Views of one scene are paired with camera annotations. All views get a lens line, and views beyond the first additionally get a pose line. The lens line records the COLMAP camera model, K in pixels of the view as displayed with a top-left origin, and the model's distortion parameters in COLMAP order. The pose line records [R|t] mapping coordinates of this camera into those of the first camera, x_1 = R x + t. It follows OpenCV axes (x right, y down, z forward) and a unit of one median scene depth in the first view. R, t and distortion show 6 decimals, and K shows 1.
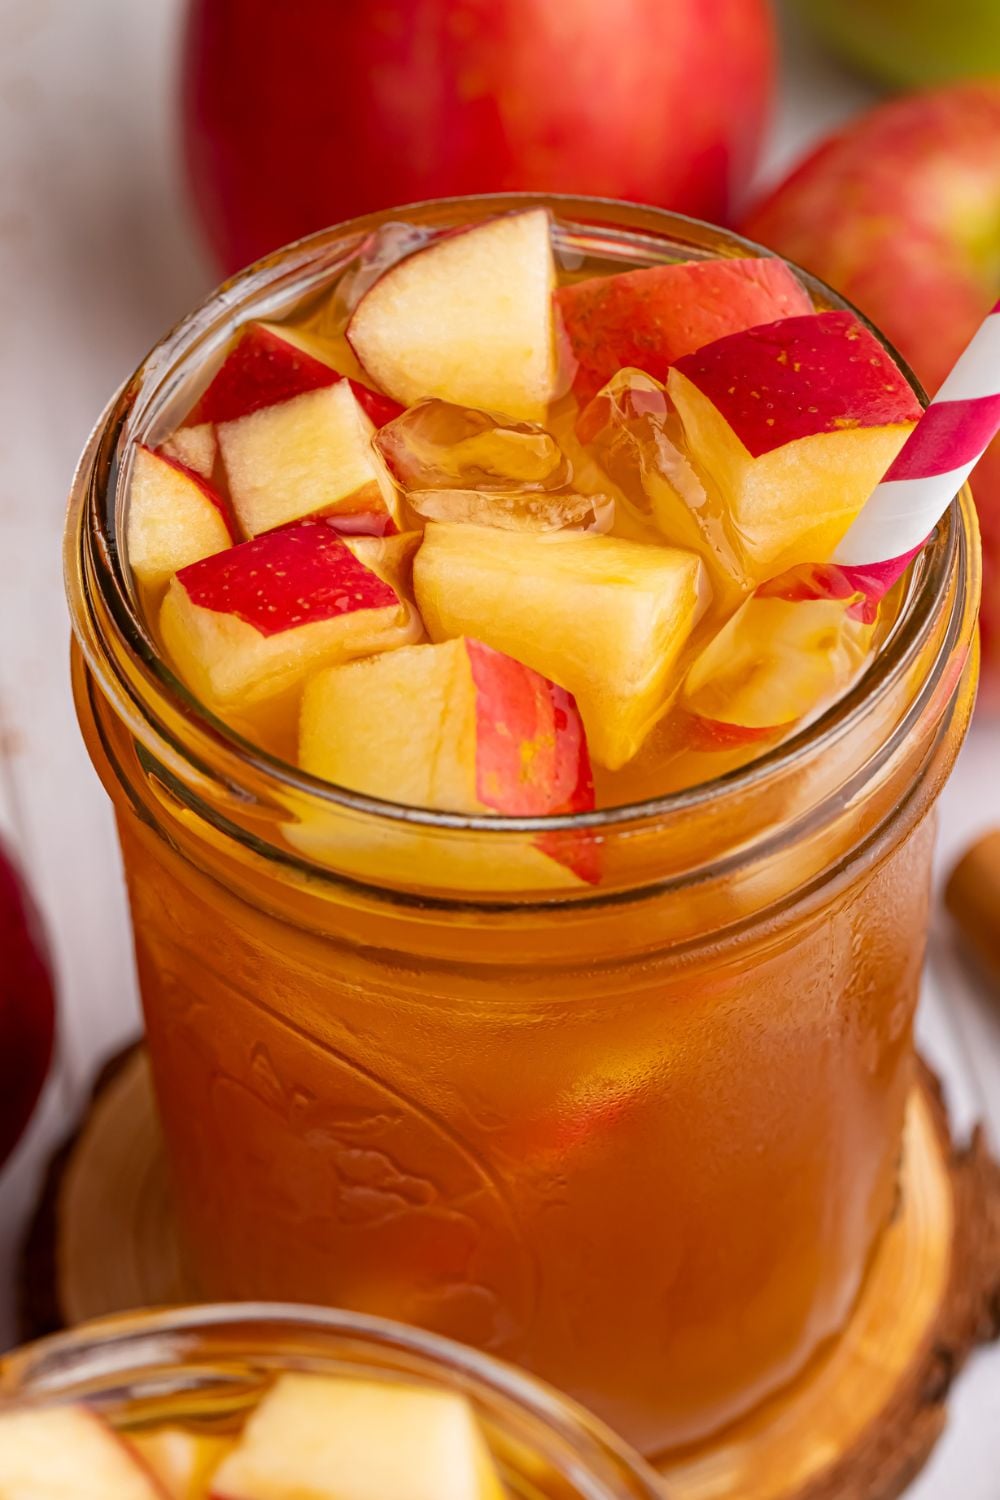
lens RADIAL K [[6190.2, 0, 498.7], [0, 6190.2, 748.4], [0, 0, 1]] dist [-0.053894, 0.000000]
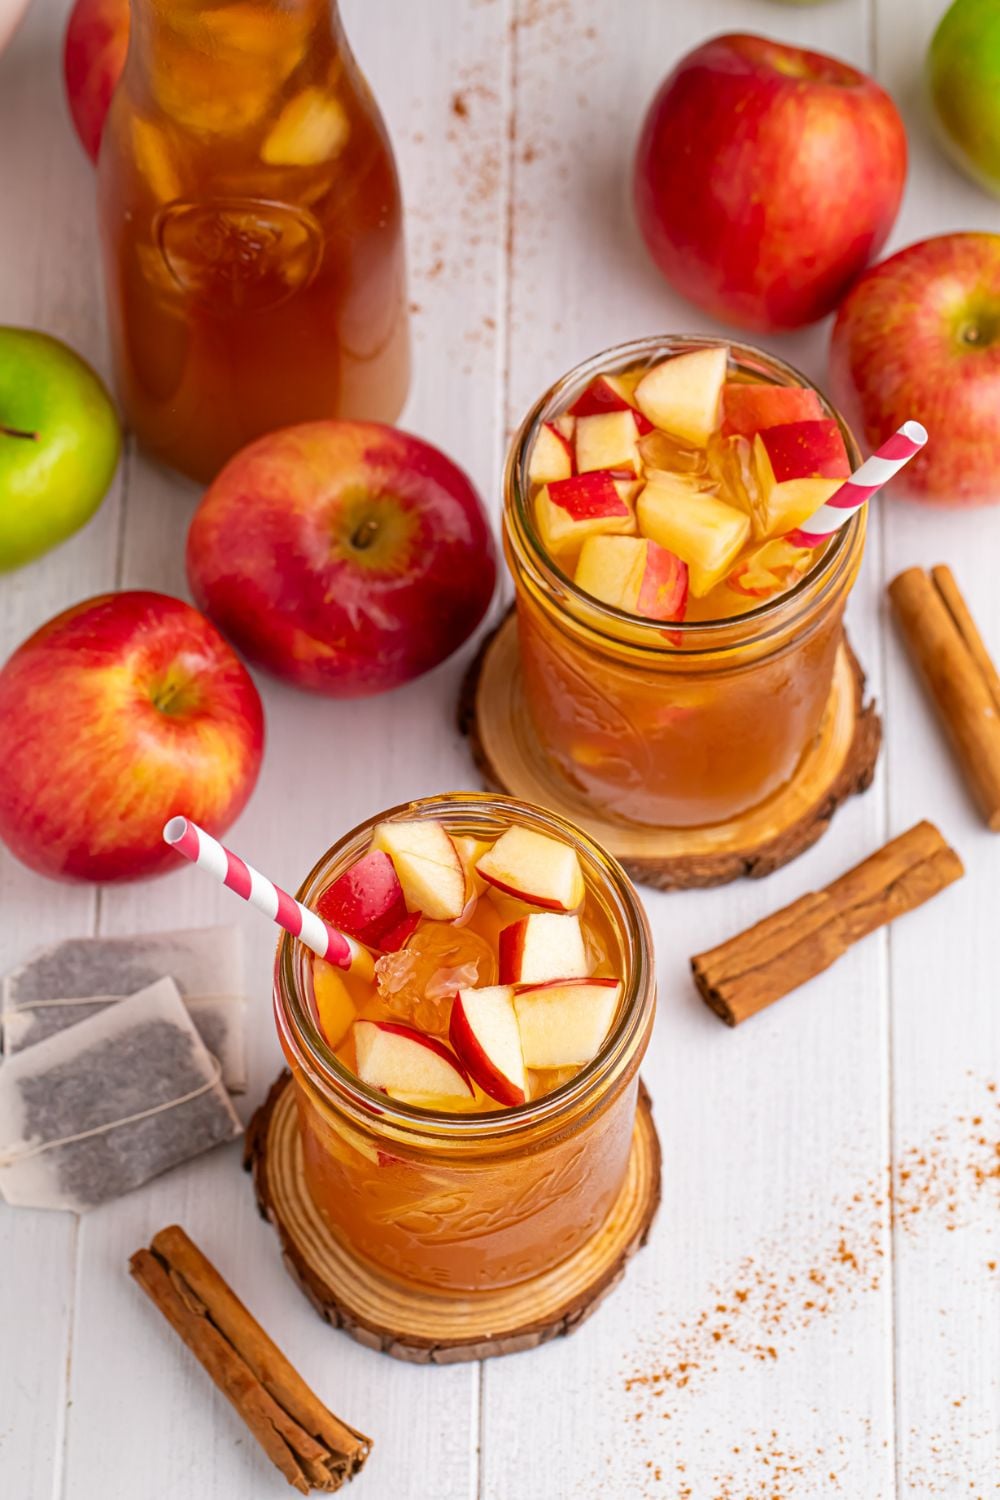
lens RADIAL K [[4742.6, 0, 498.7], [0, 4742.6, 760.4], [0, 0, 1]] dist [0.032623, 0.000000]
pose [[0.975549, 0.196273, -0.098894, 0.142192], [-0.169536, 0.958384, 0.229689, -0.359779], [0.139860, -0.207307, 0.968227, -0.898455]]
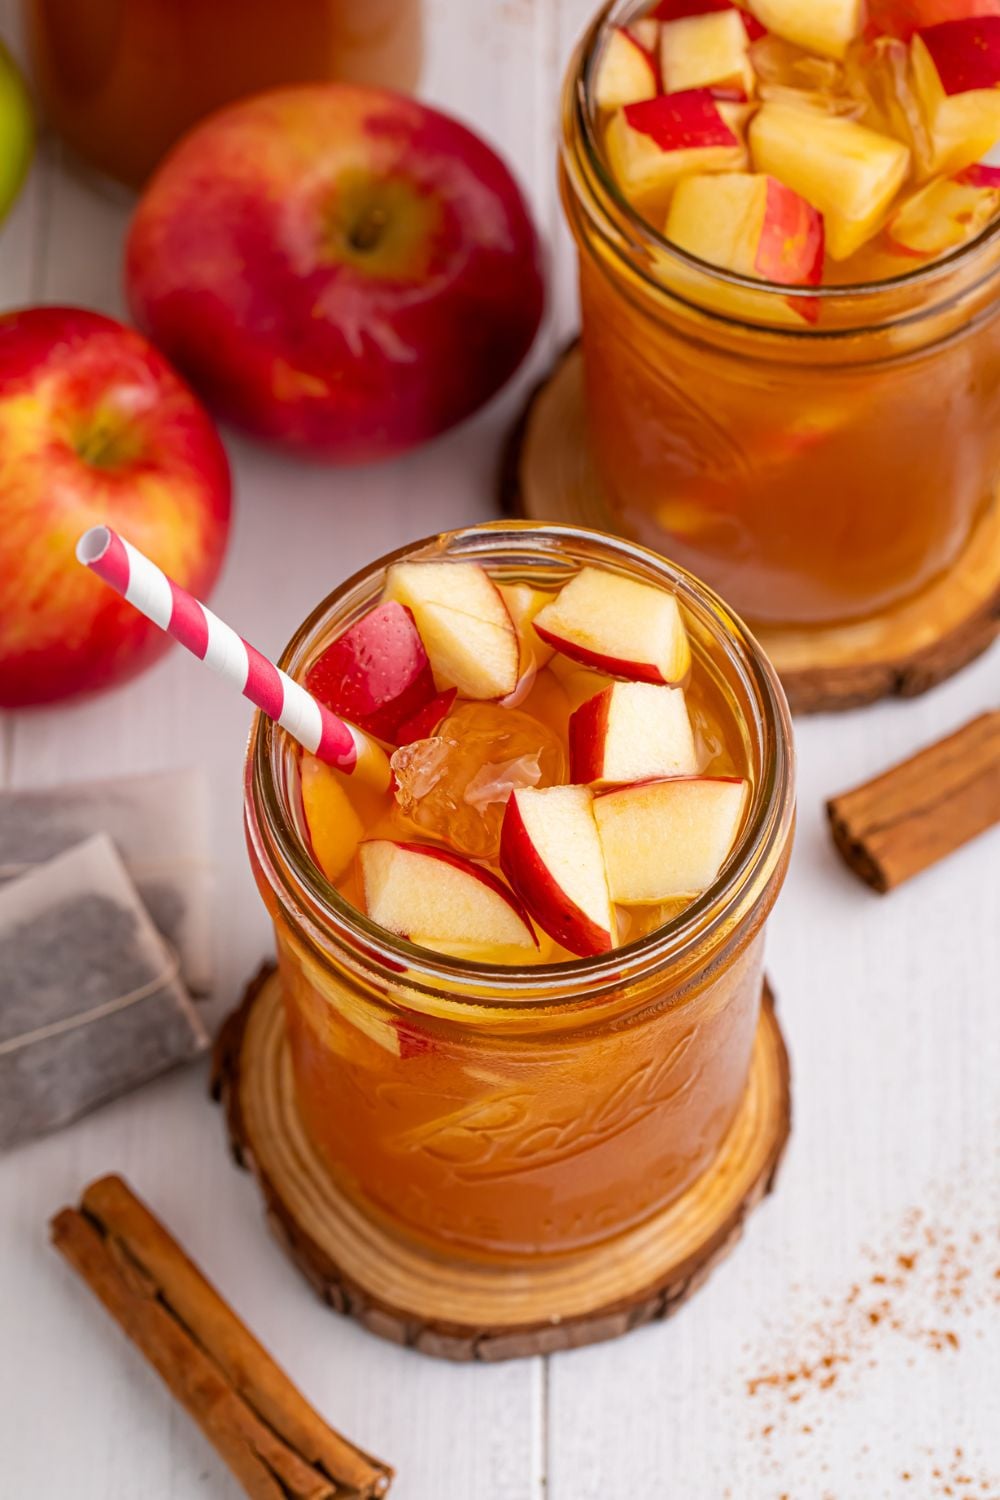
lens RADIAL K [[4742.6, 0, 567.0], [0, 4742.6, 744.6], [0, 0, 1]] dist [0.032623, 0.000000]
pose [[0.979588, 0.178463, -0.092509, 0.092571], [-0.158752, 0.969144, 0.188570, -0.105887], [0.123307, -0.170035, 0.977693, -0.379701]]
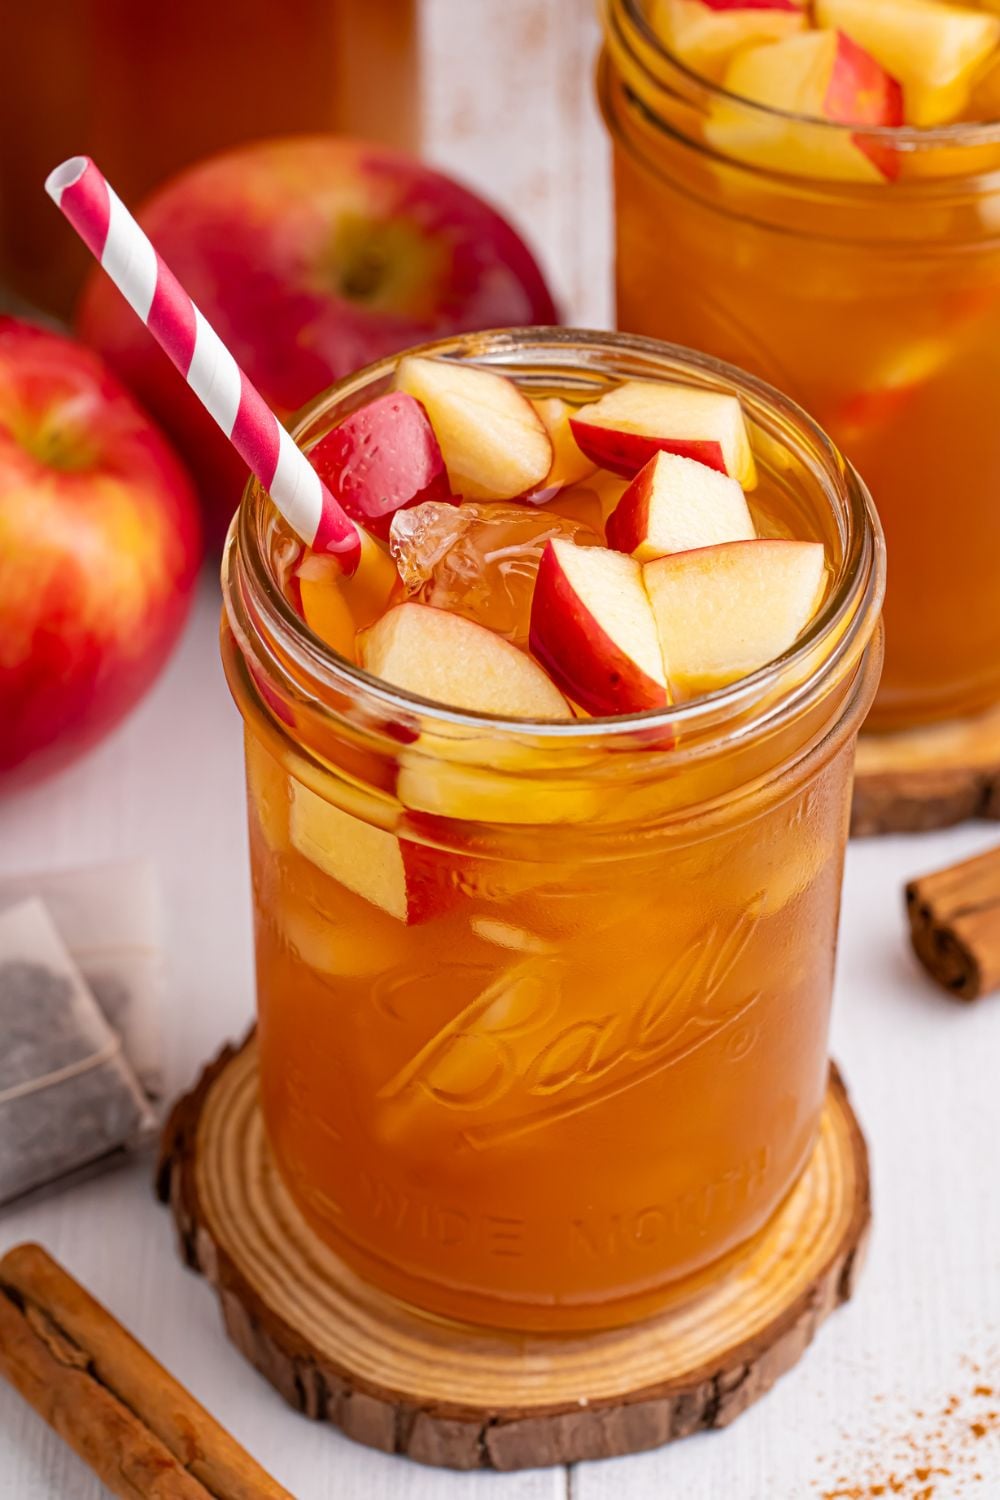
lens RADIAL K [[5446.1, 0, 543.9], [0, 5446.1, 822.9], [0, 0, 1]] dist [-0.057344, 0.000000]
pose [[0.979221, 0.150615, -0.135797, 0.135522], [-0.166532, 0.979351, -0.114629, 0.339999], [0.115728, 0.134861, 0.984083, -0.328603]]
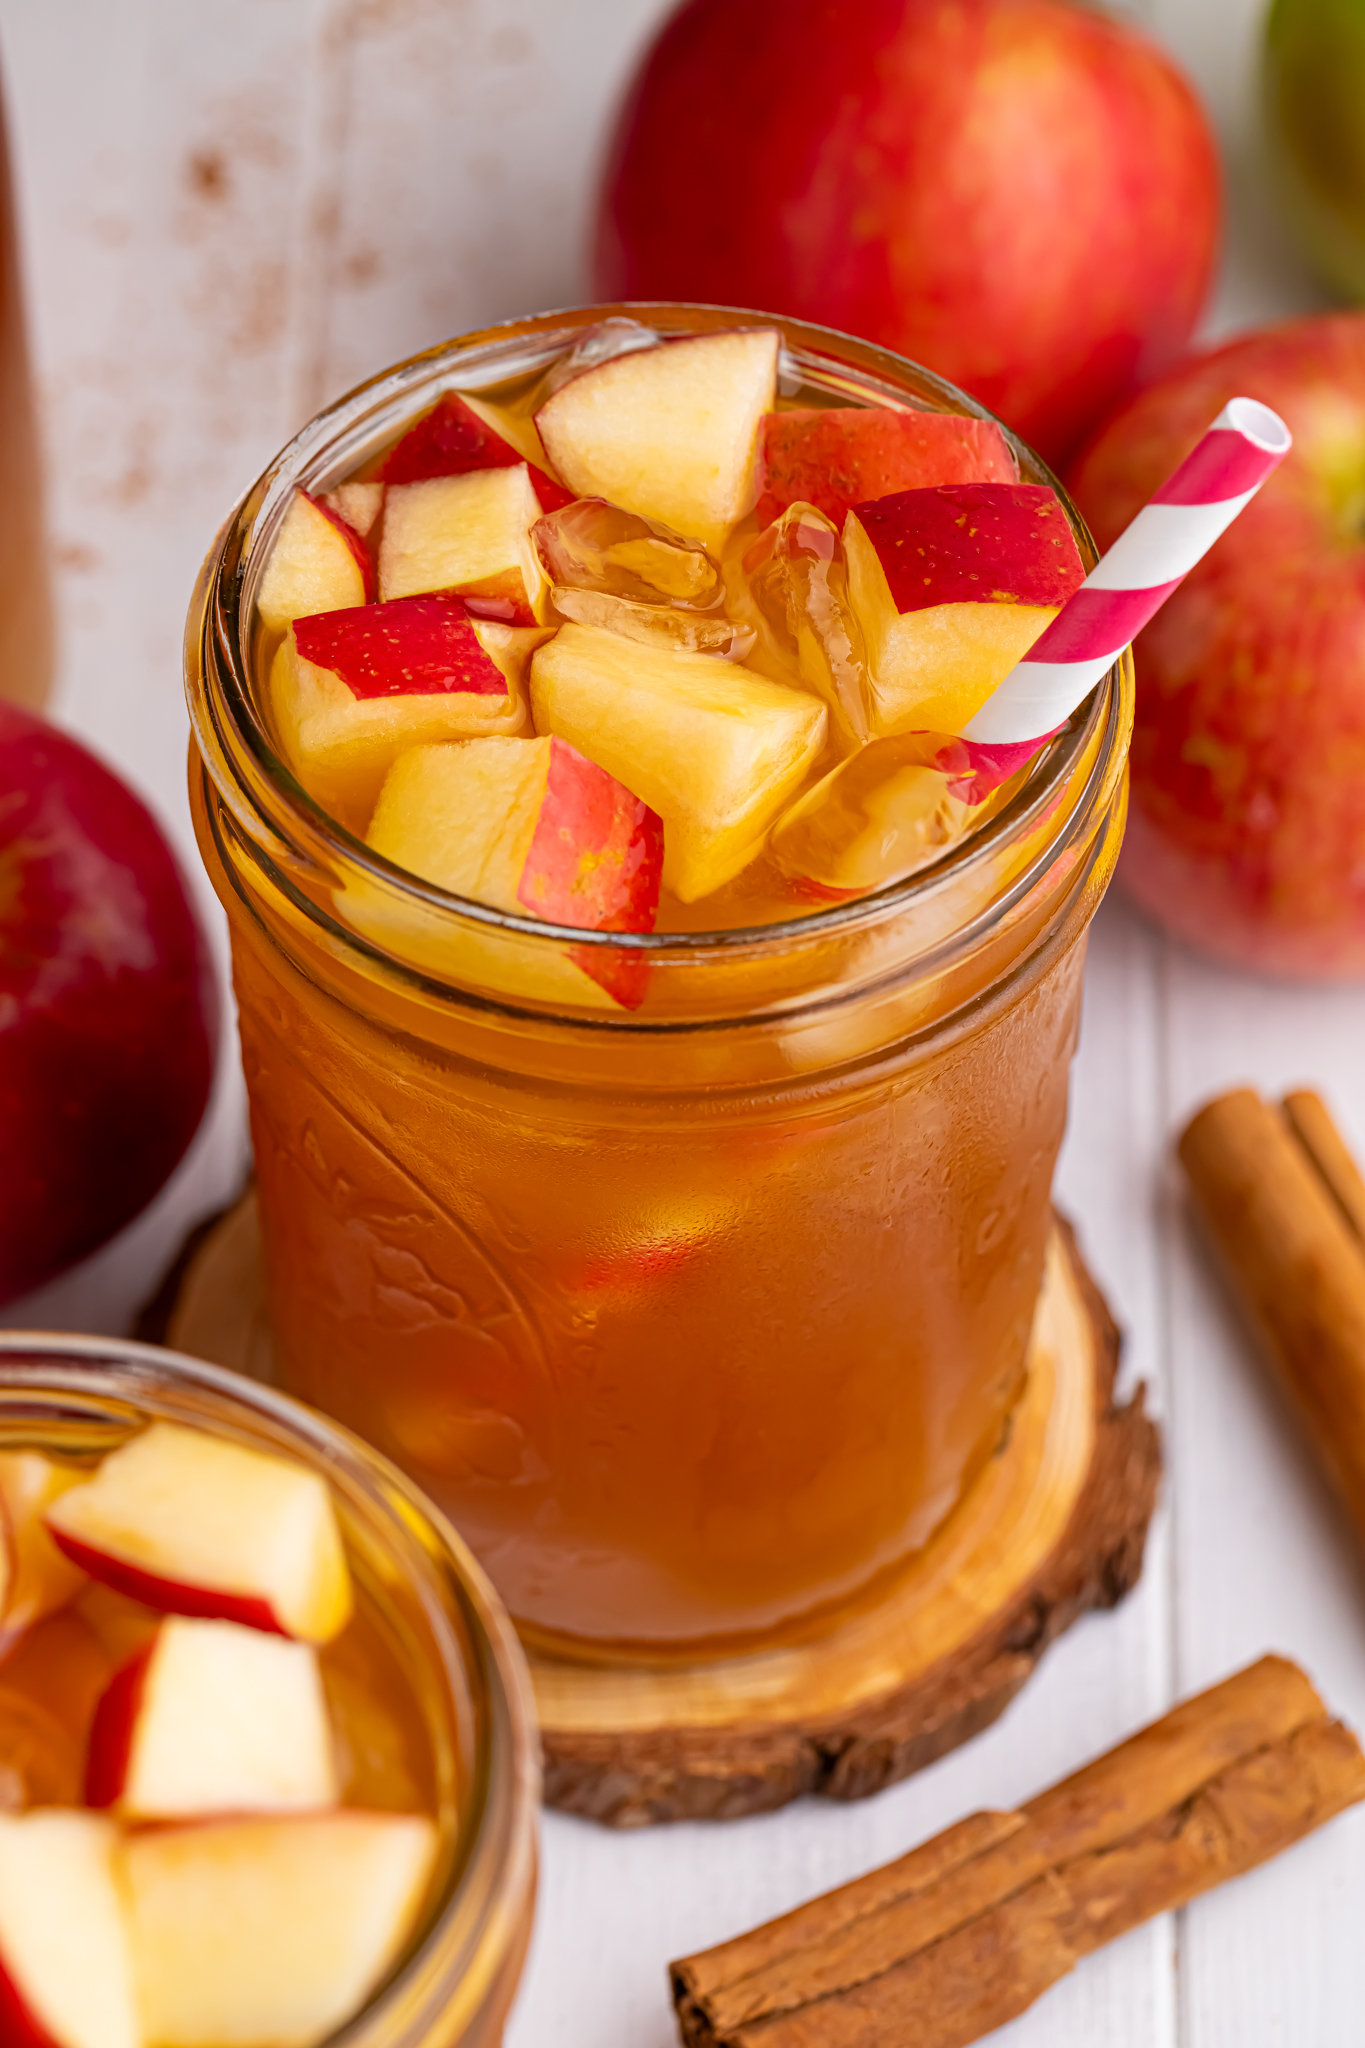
lens RADIAL K [[6726.2, 0, 681.5], [0, 6726.2, 1028.5], [0, 0, 1]] dist [-0.094815, 0.000000]
pose [[0.973589, 0.189509, -0.127318, 0.152404], [-0.189844, 0.981767, 0.009615, 0.012677], [0.126819, 0.014810, 0.991815, -0.040349]]
